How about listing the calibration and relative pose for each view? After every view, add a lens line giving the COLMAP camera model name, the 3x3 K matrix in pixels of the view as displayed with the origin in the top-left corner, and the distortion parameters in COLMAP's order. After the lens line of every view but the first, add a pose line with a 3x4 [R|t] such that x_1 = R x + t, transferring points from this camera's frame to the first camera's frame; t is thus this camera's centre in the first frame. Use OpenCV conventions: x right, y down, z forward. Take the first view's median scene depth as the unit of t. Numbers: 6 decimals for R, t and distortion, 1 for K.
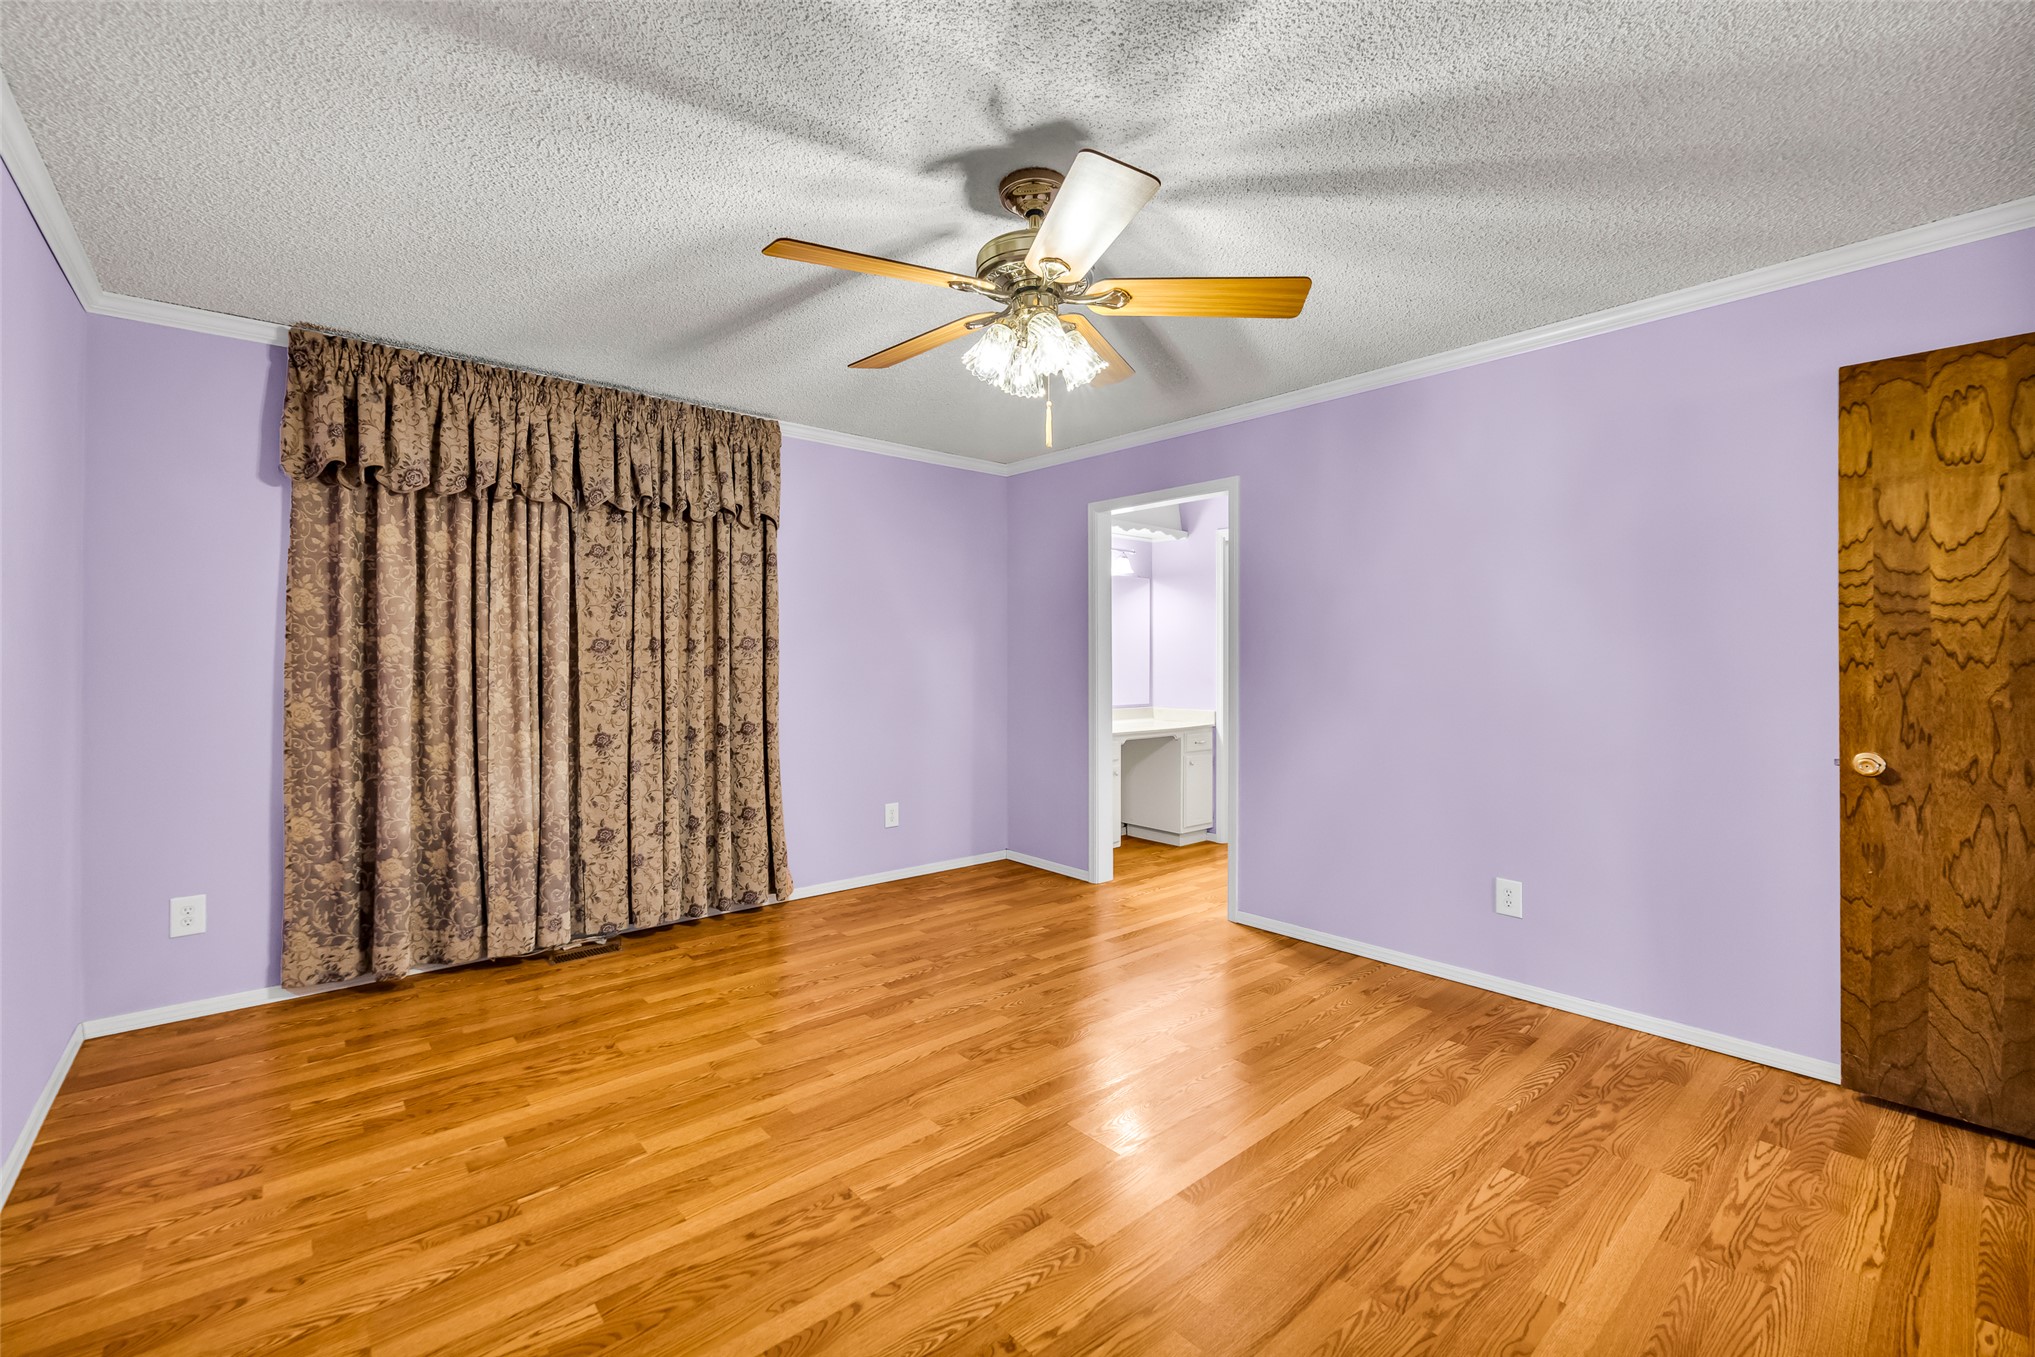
lens RADIAL K [[855.2, 0, 1009.1], [0, 855.2, 661.3], [0, 0, 1]] dist [-0.003761, -0.000089]
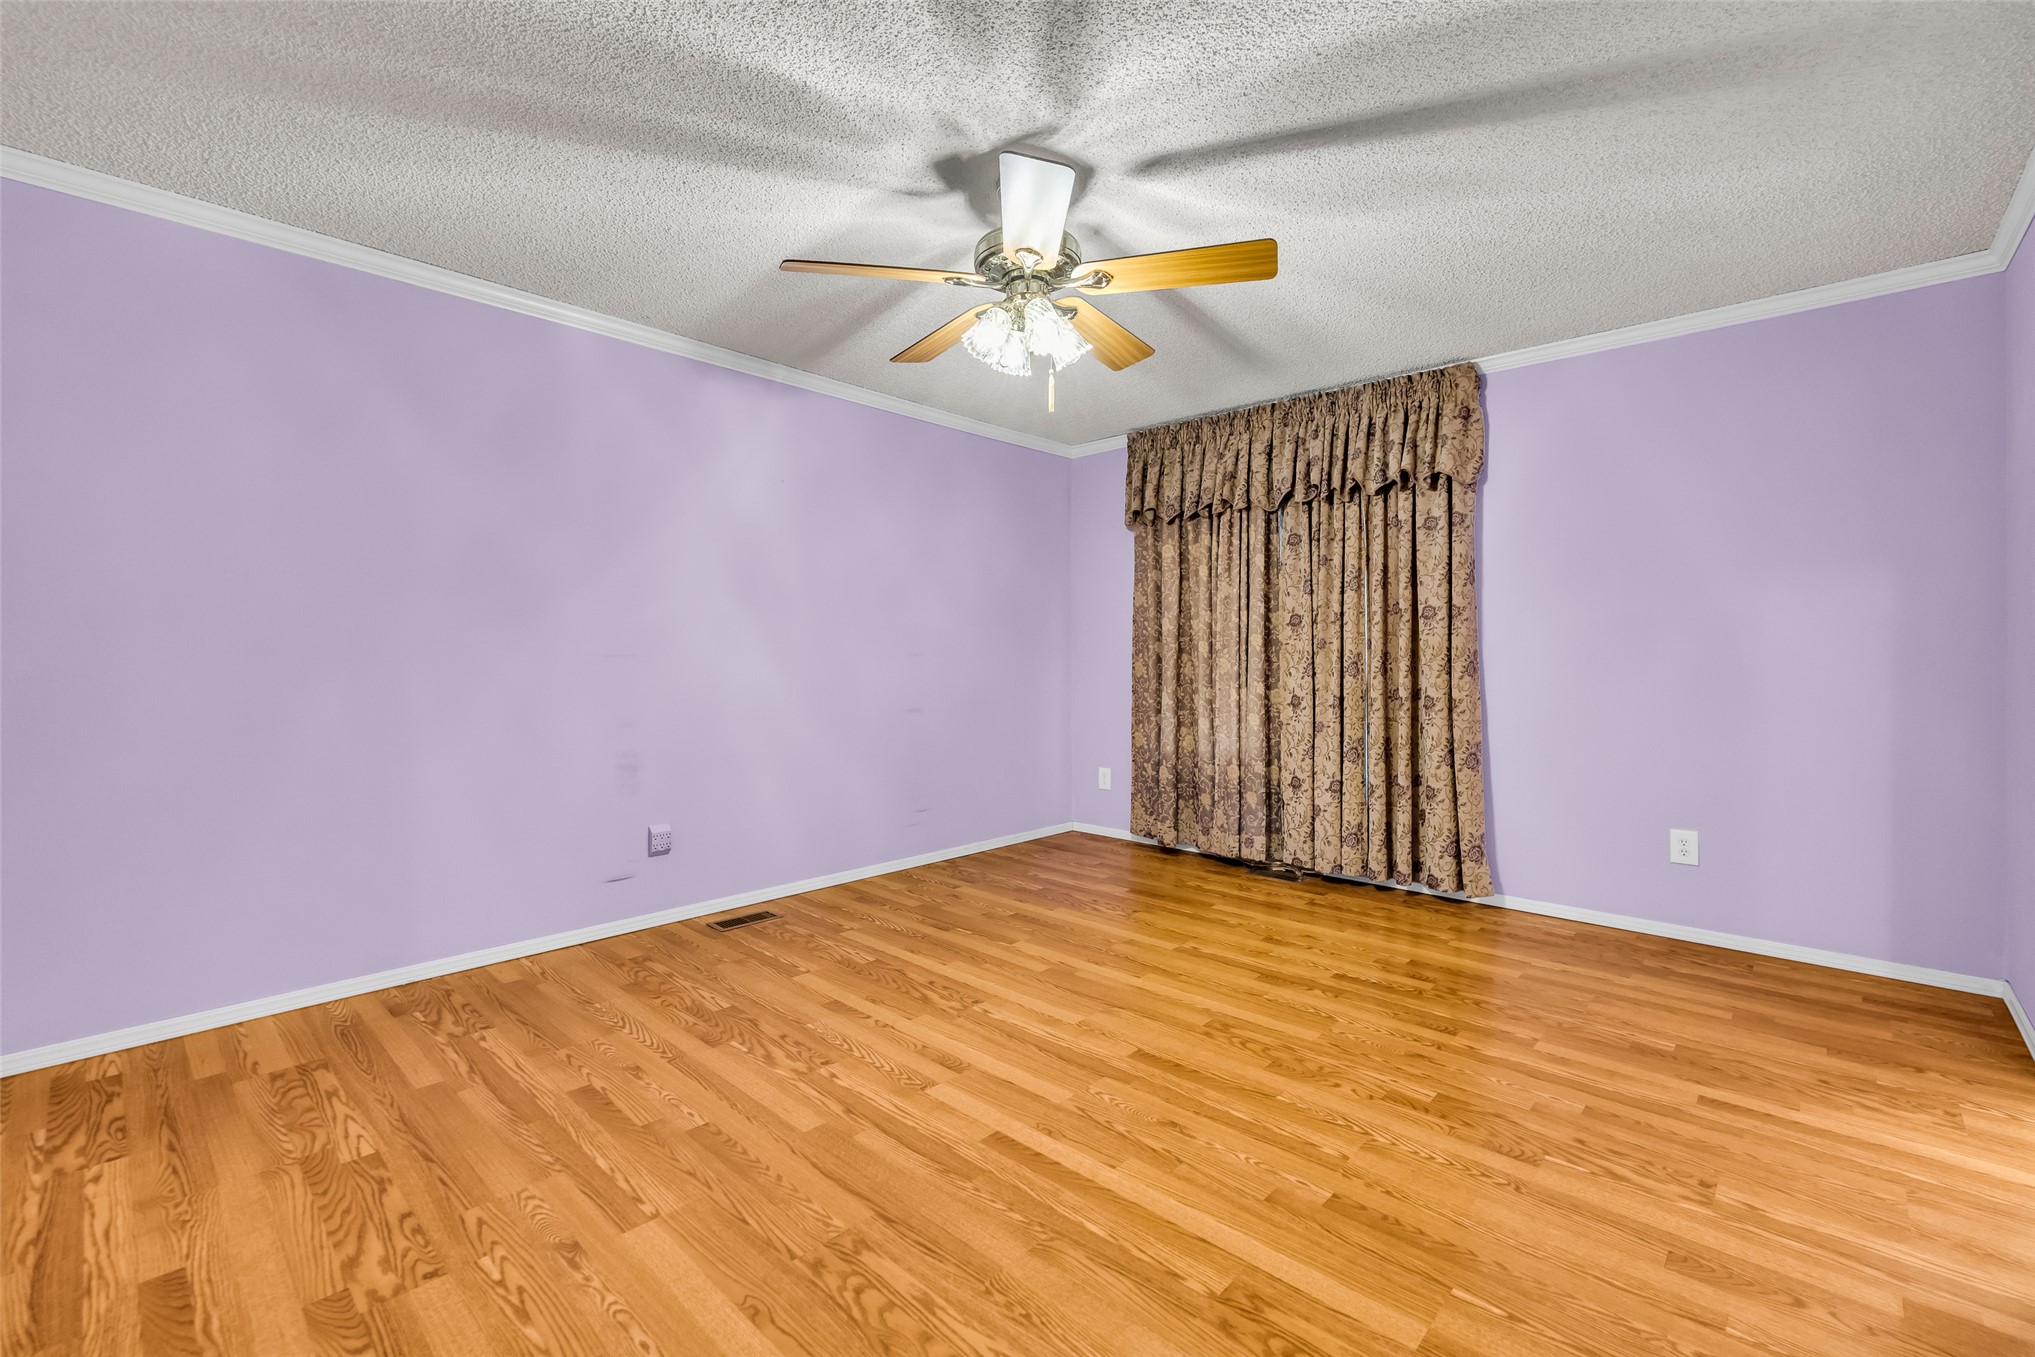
lens RADIAL K [[855.2, 0, 1014.2], [0, 855.2, 670.5], [0, 0, 1]] dist [-0.003761, -0.000089]
pose [[0.114286, 0.019137, -0.993264, 0.722559], [-0.002490, 0.999817, 0.018977, 0.032768], [0.993445, 0.000305, 0.114312, 0.542378]]
